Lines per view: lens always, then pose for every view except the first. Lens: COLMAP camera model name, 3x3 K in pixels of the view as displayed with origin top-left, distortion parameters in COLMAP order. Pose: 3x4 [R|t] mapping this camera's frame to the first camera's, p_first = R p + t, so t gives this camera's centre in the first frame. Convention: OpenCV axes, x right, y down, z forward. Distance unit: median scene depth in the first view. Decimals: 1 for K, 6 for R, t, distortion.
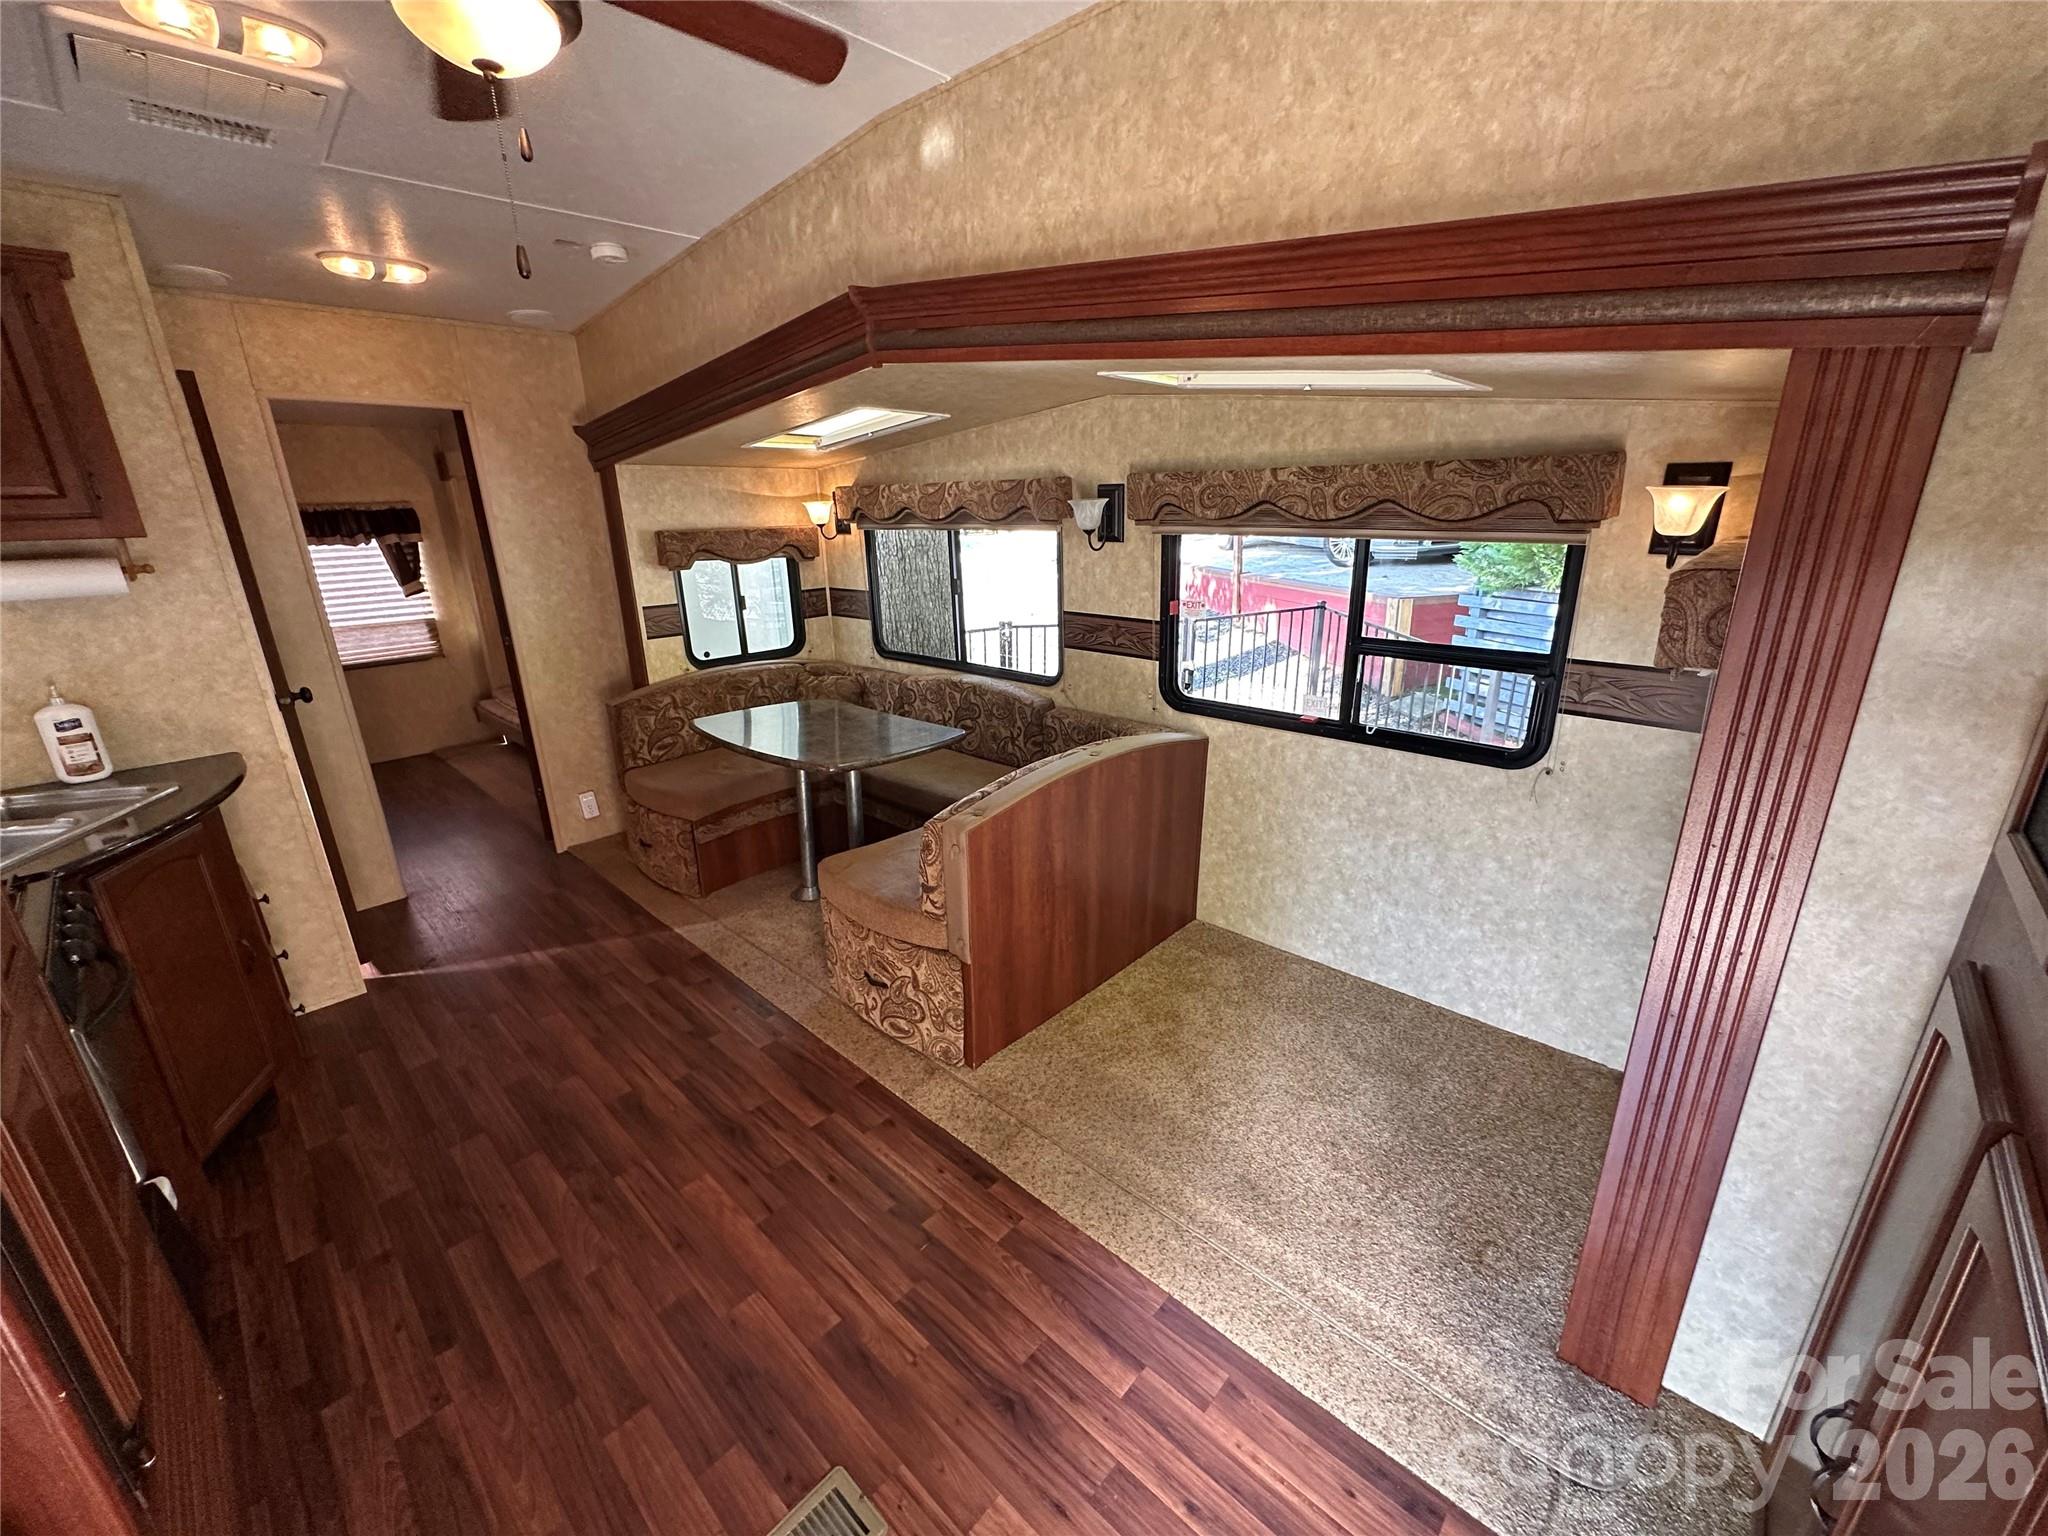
lens RADIAL K [[825.7, 0, 1019.2], [0, 825.7, 764.6], [0, 0, 1]] dist [-0.002871, 0.001514]
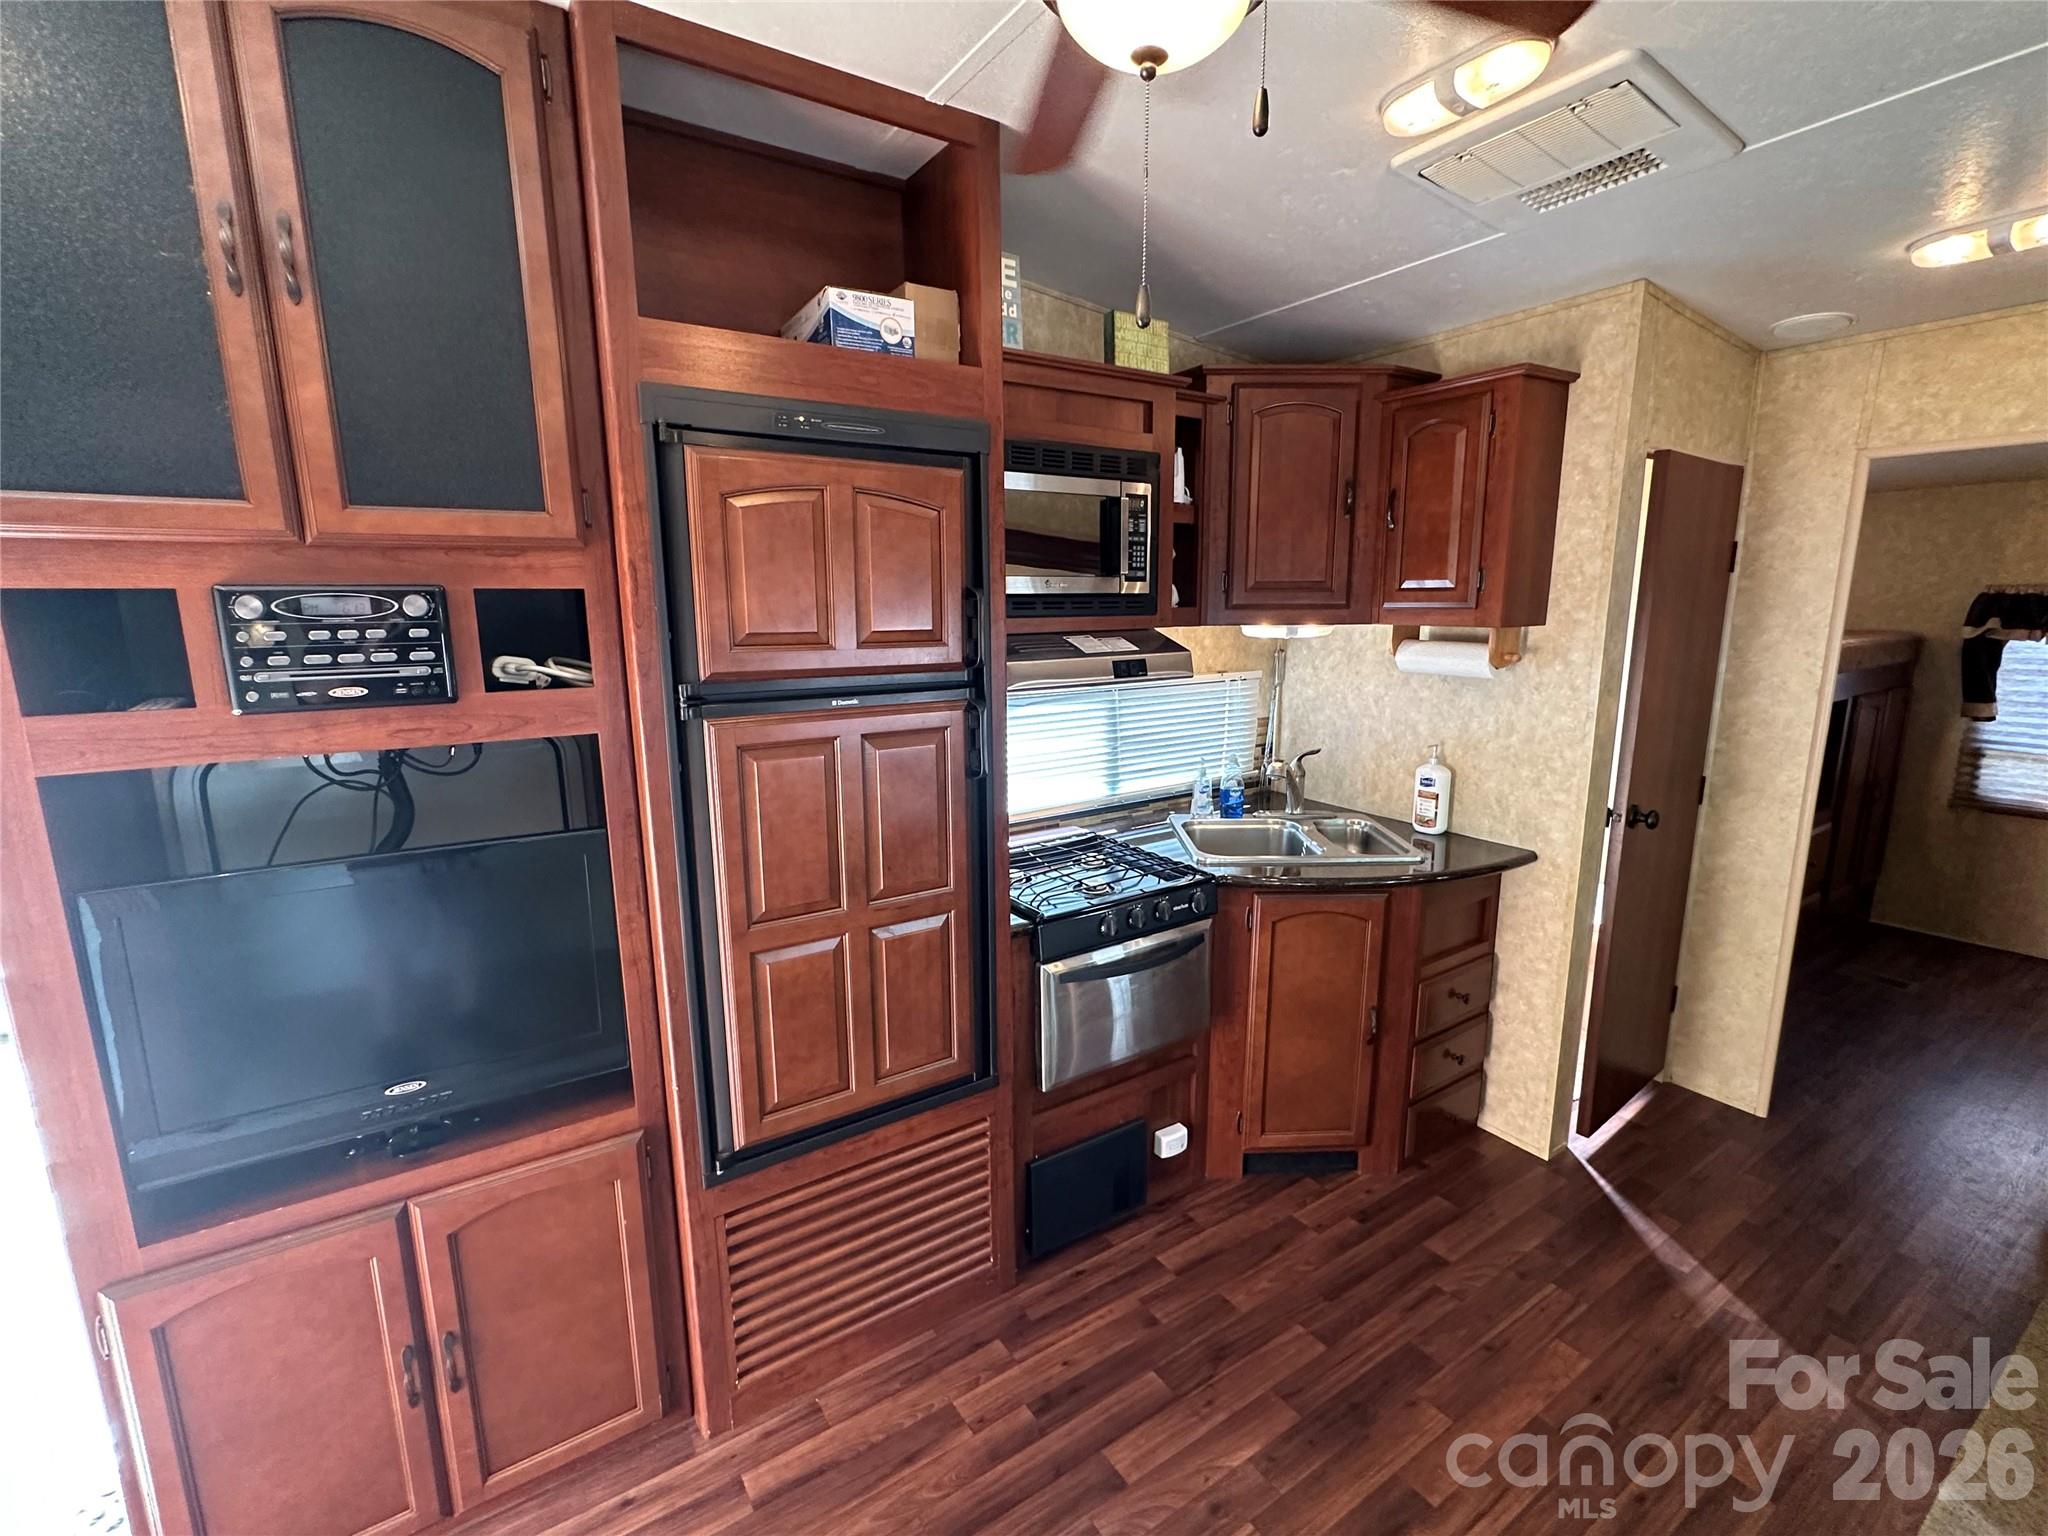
lens RADIAL K [[893.8, 0, 1017.2], [0, 893.8, 763.1], [0, 0, 1]] dist [0.000236, -0.000260]
pose [[-0.232268, 0.196050, -0.952689, 0.131853], [-0.287759, 0.921778, 0.259846, -0.200547], [0.929110, 0.334499, -0.157684, 0.574294]]
